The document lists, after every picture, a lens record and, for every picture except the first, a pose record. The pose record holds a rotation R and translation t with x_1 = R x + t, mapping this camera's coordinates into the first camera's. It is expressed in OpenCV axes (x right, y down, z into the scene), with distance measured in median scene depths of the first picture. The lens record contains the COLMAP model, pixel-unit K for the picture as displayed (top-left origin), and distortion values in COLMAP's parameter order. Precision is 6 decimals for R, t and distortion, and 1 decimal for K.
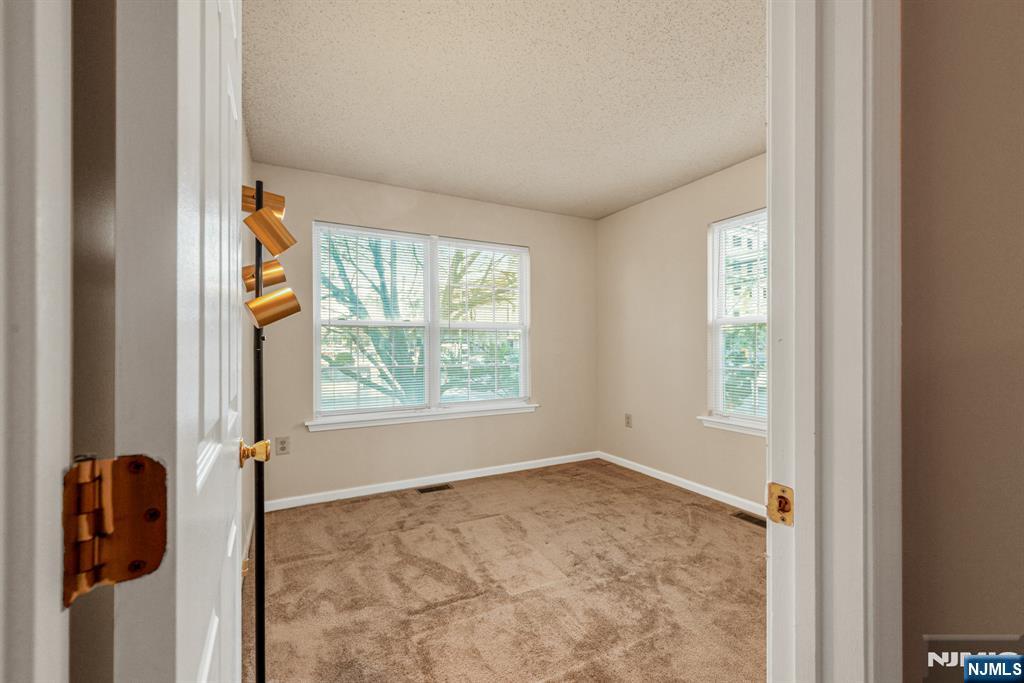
lens RADIAL K [[415.1, 0, 515.7], [0, 415.1, 342.1], [0, 0, 1]] dist [0.000692, -0.000344]
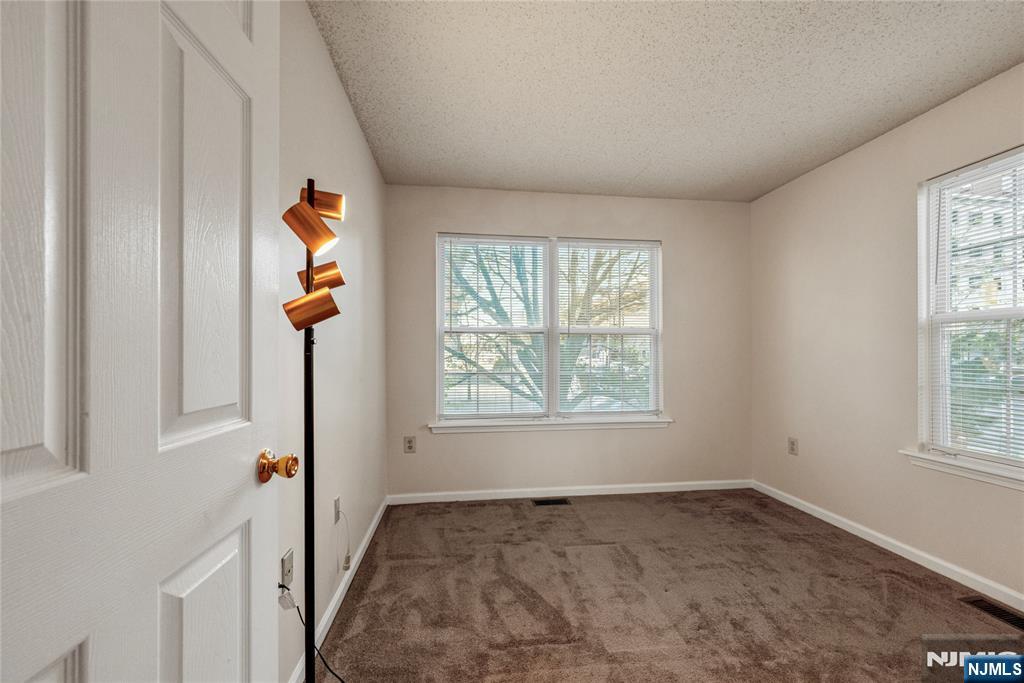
lens RADIAL K [[415.1, 0, 506.5], [0, 415.1, 348.4], [0, 0, 1]] dist [0.000692, -0.000344]
pose [[0.937256, -0.000658, -0.348642, 0.055920], [-0.000030, 0.999998, -0.001968, 0.003242], [0.348642, 0.001855, 0.937254, 0.096650]]
